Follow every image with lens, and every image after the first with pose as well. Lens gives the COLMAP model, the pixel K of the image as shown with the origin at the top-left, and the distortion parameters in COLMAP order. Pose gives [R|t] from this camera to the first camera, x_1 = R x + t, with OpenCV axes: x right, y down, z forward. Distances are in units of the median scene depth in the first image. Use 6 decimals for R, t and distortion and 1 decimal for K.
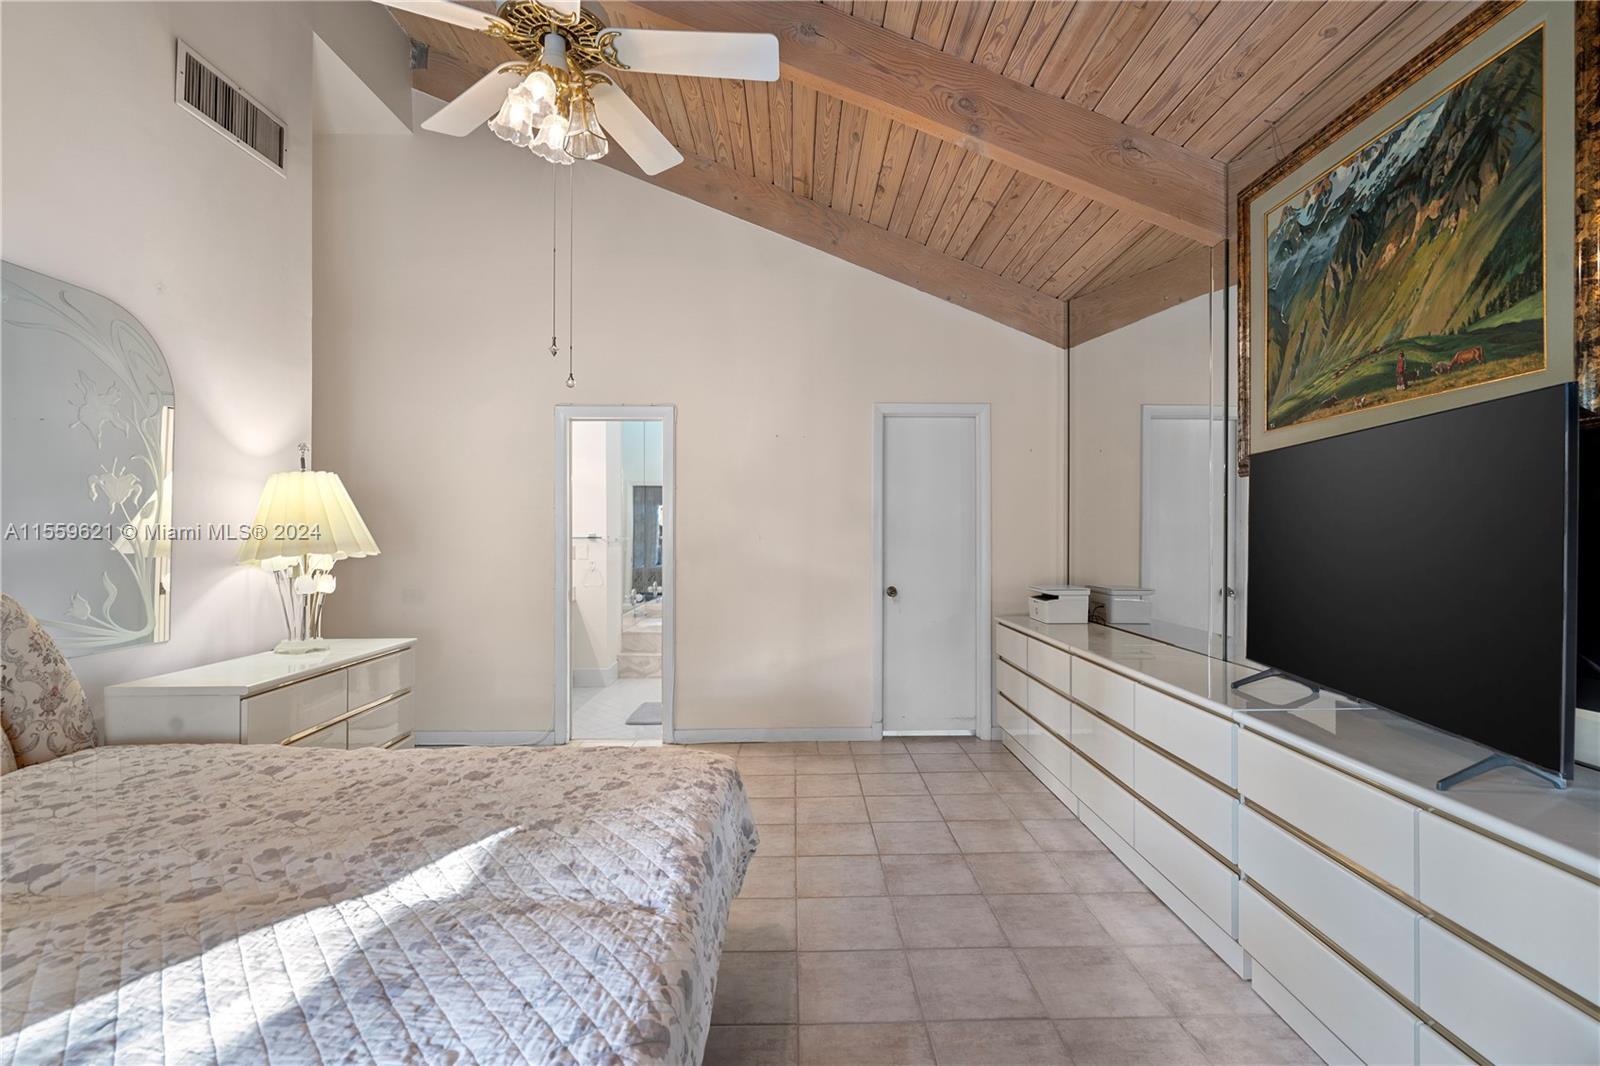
lens RADIAL K [[729.0, 0, 804.9], [0, 729.0, 541.0], [0, 0, 1]] dist [-0.002117, 0.001271]
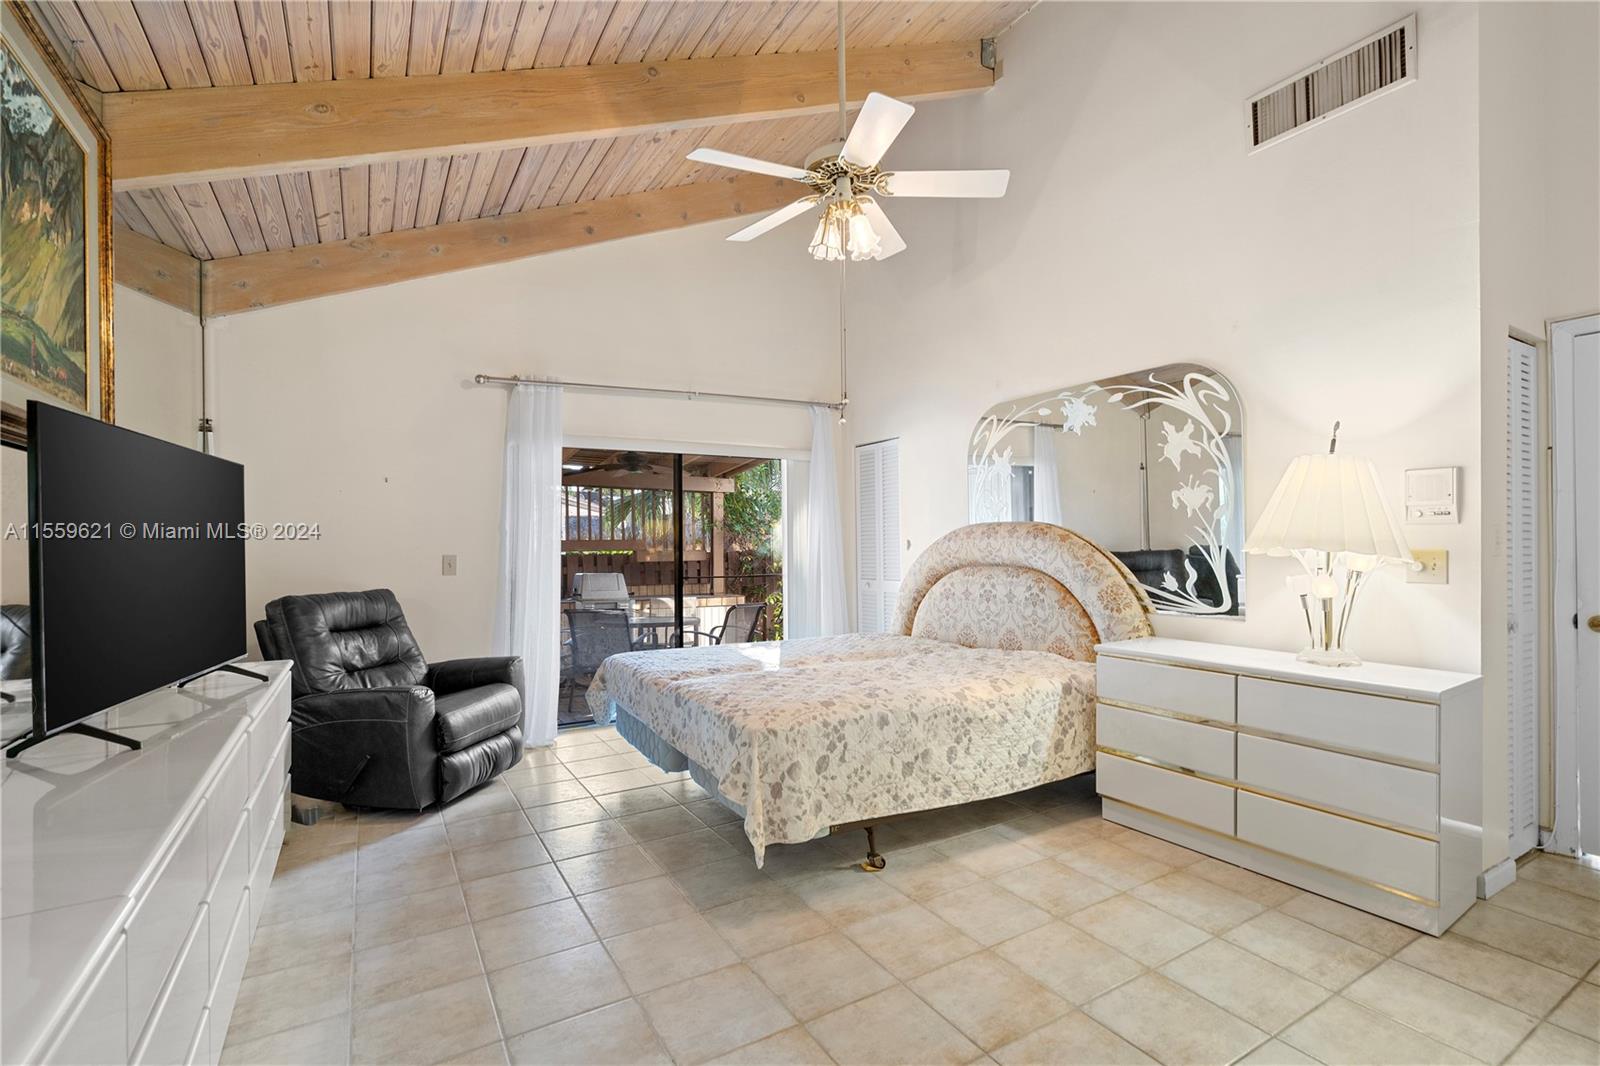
lens RADIAL K [[729.0, 0, 804.9], [0, 729.0, 541.0], [0, 0, 1]] dist [-0.002117, 0.001271]
pose [[-0.869577, 0.005794, -0.493763, 0.400993], [0.005644, 0.999982, 0.001796, 0.002203], [0.493765, -0.001225, -0.869595, 2.101784]]
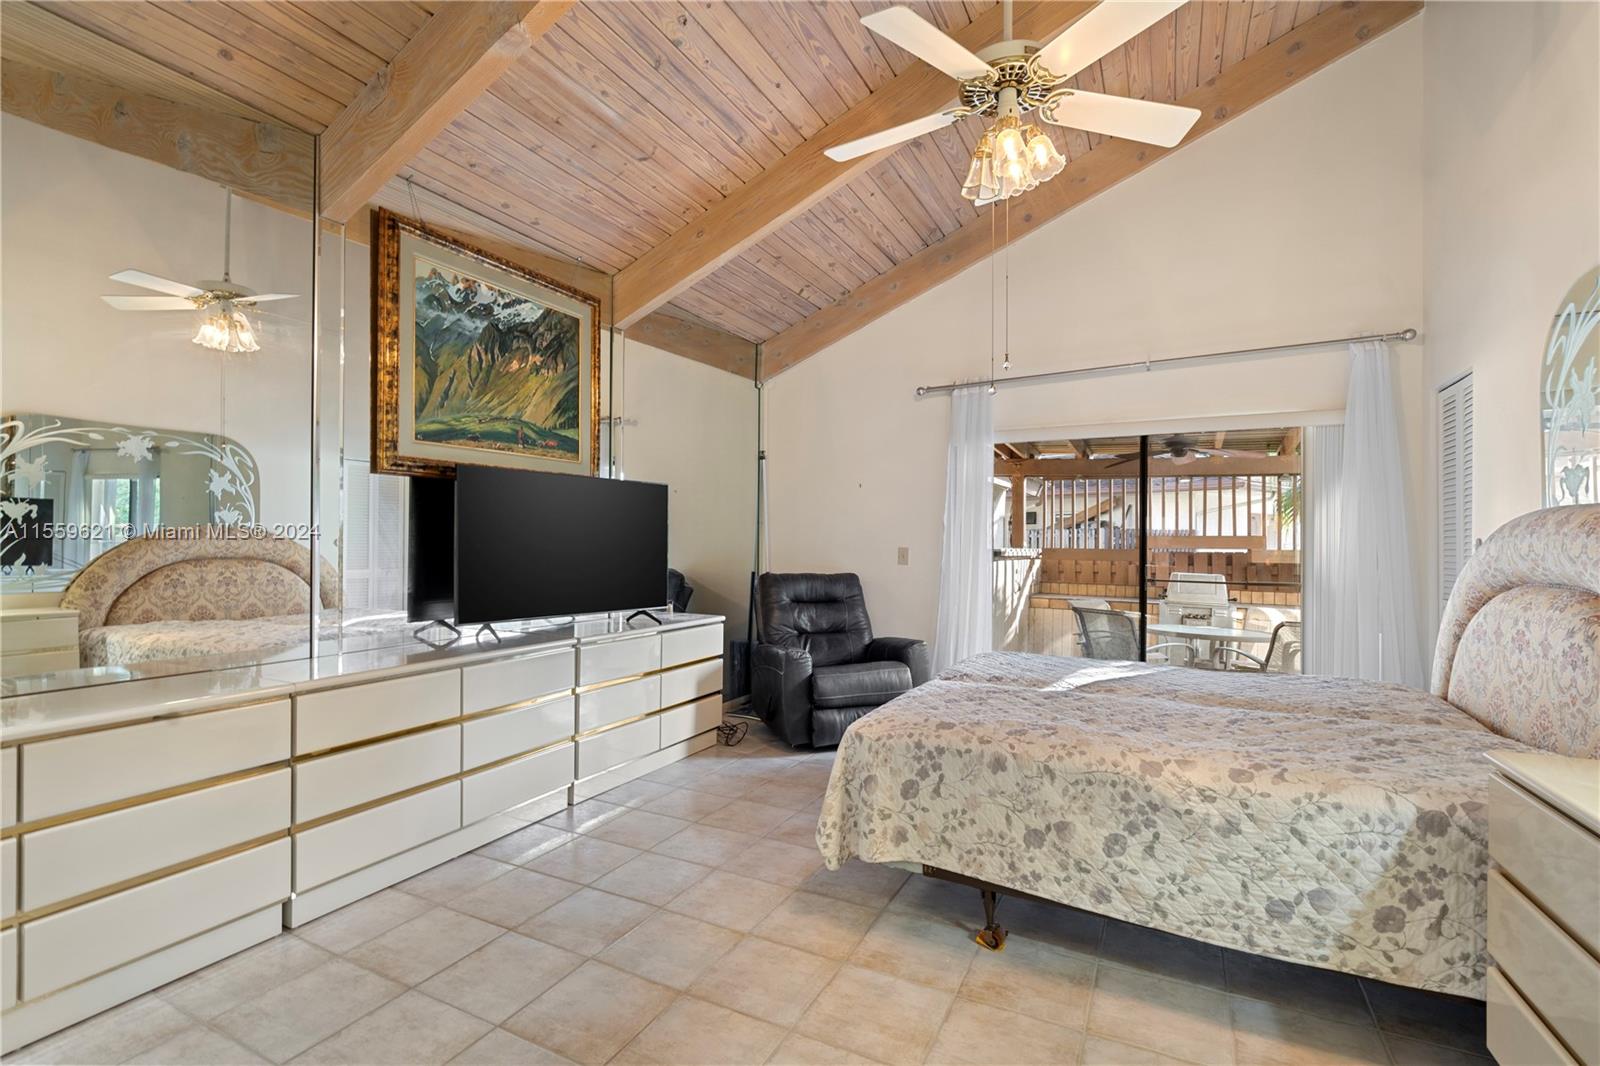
lens RADIAL K [[729.0, 0, 804.9], [0, 729.0, 541.0], [0, 0, 1]] dist [-0.002117, 0.001271]
pose [[-0.880901, -0.005481, 0.473268, -0.584070], [-0.003344, 0.999980, 0.005358, 0.006920], [-0.473288, 0.003138, -0.880902, 2.074642]]
